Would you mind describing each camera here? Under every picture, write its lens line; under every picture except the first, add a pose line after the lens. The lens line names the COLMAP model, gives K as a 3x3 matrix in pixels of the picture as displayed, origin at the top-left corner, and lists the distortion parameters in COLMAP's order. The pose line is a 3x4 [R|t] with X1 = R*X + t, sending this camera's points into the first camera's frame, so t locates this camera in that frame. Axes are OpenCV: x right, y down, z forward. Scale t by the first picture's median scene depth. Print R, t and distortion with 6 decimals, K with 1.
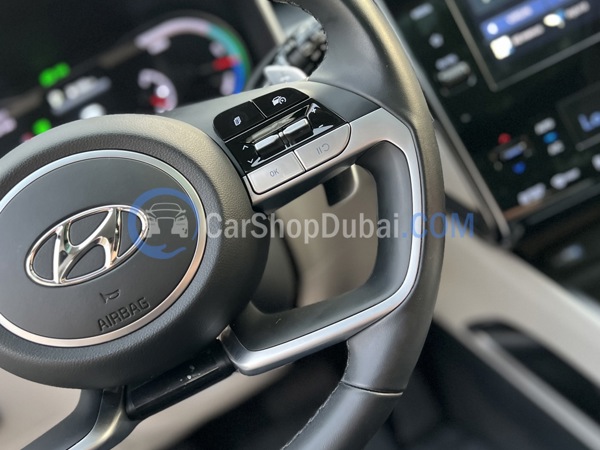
lens RADIAL K [[606.7, 0, 300.0], [0, 606.7, 225.0], [0, 0, 1]] dist [0.130496, -0.002769]
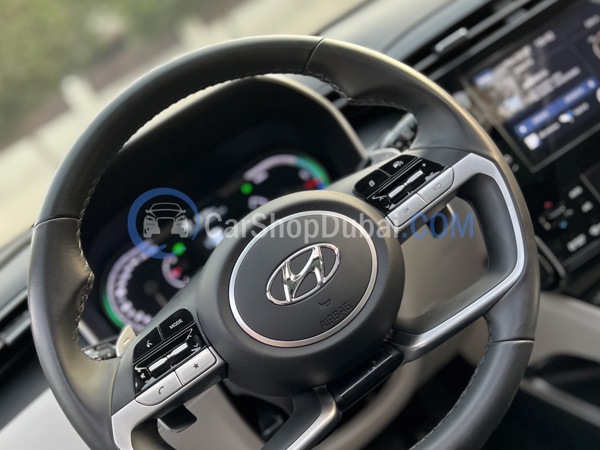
lens RADIAL K [[608.2, 0, 300.0], [0, 608.2, 225.0], [0, 0, 1]] dist [-0.000461, -0.003812]
pose [[0.993594, -0.111965, -0.015352, -0.189478], [0.105110, 0.965451, -0.238445, 0.163261], [0.041519, 0.235304, 0.971035, -0.290649]]
